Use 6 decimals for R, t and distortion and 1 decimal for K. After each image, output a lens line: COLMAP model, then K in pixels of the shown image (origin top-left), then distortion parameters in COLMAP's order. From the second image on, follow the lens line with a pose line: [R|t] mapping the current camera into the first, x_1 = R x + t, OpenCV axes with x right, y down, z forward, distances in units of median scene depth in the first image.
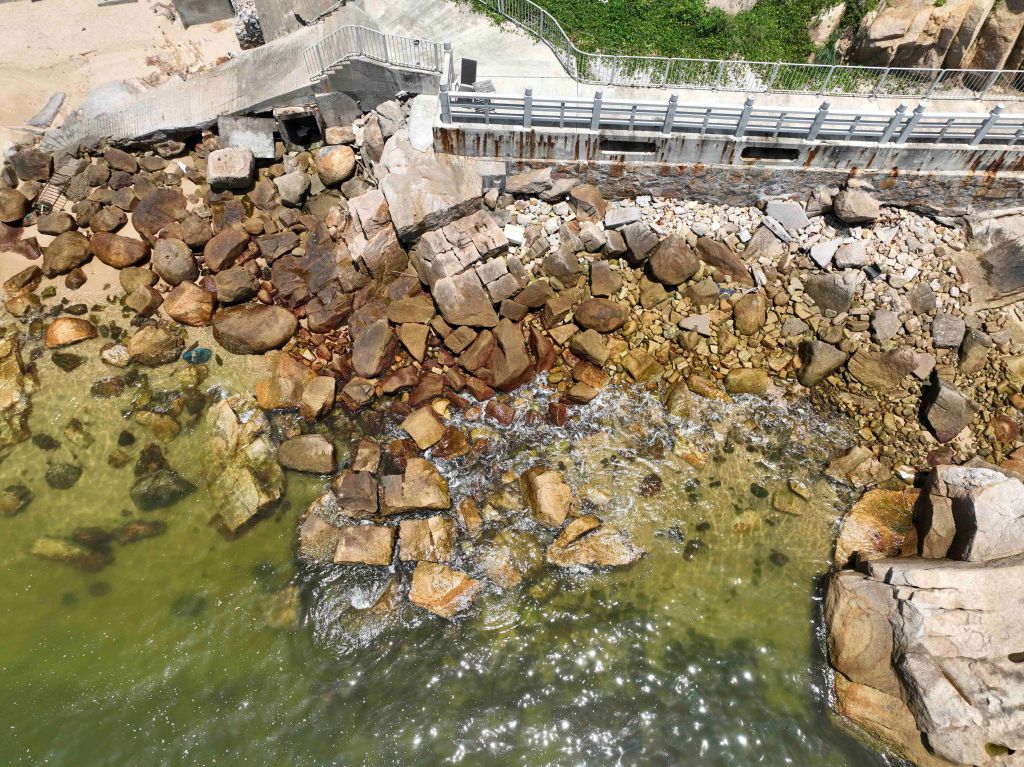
lens RADIAL K [[717.1, 0, 516.6], [0, 717.1, 384.4], [0, 0, 1]] dist [-0.004777, 0.022206]
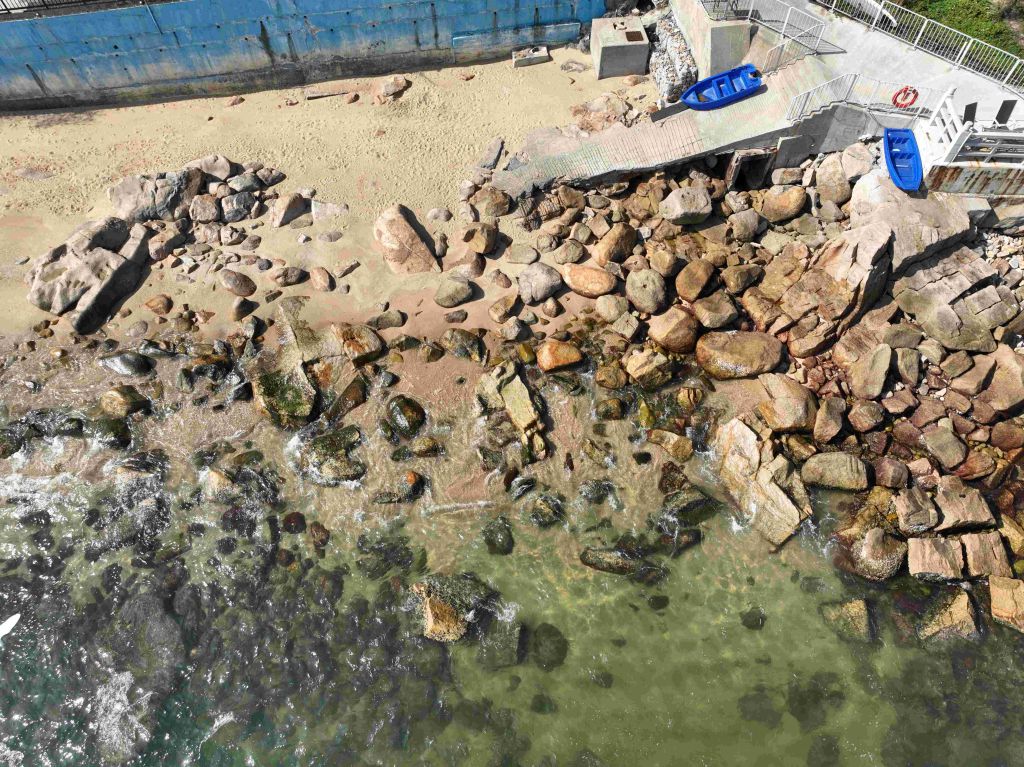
lens RADIAL K [[717.1, 0, 516.6], [0, 717.1, 384.4], [0, 0, 1]] dist [-0.004777, 0.022206]
pose [[0.999902, 0.009613, -0.010198, -0.701743], [-0.010441, 0.996376, -0.084419, 0.061530], [0.009349, 0.084517, 0.996378, -0.043948]]
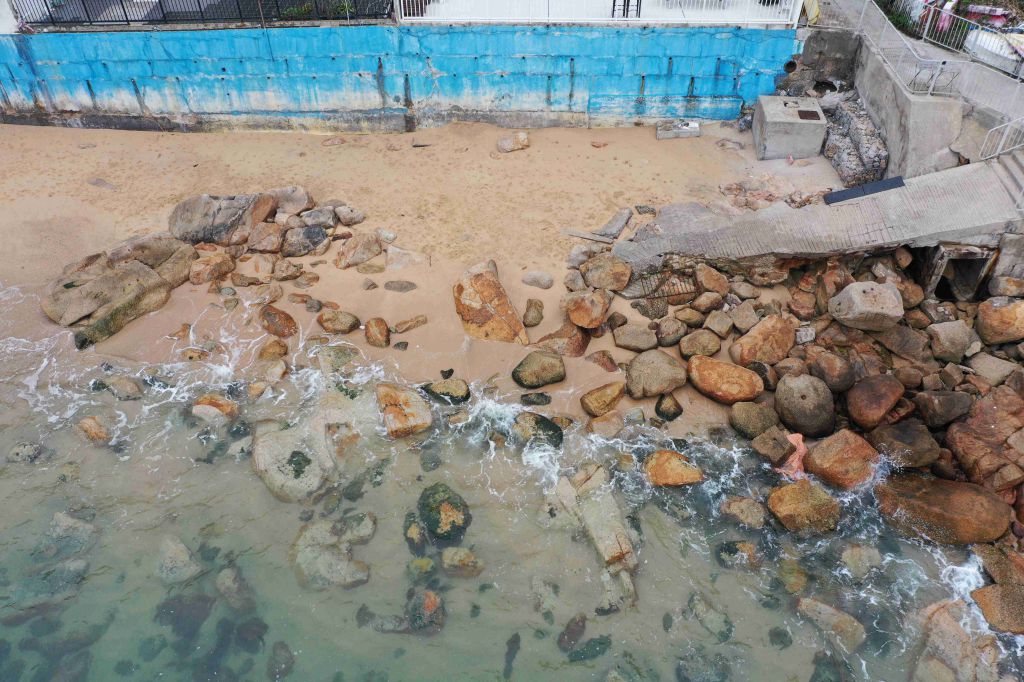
lens RADIAL K [[795.9, 0, 512.9], [0, 795.9, 346.3], [0, 0, 1]] dist [-0.005747, -0.004412]
pose [[0.975034, 0.144479, -0.168628, -0.688857], [-0.194904, 0.920700, -0.338119, 0.123908], [0.106404, 0.362543, 0.925873, 0.179462]]
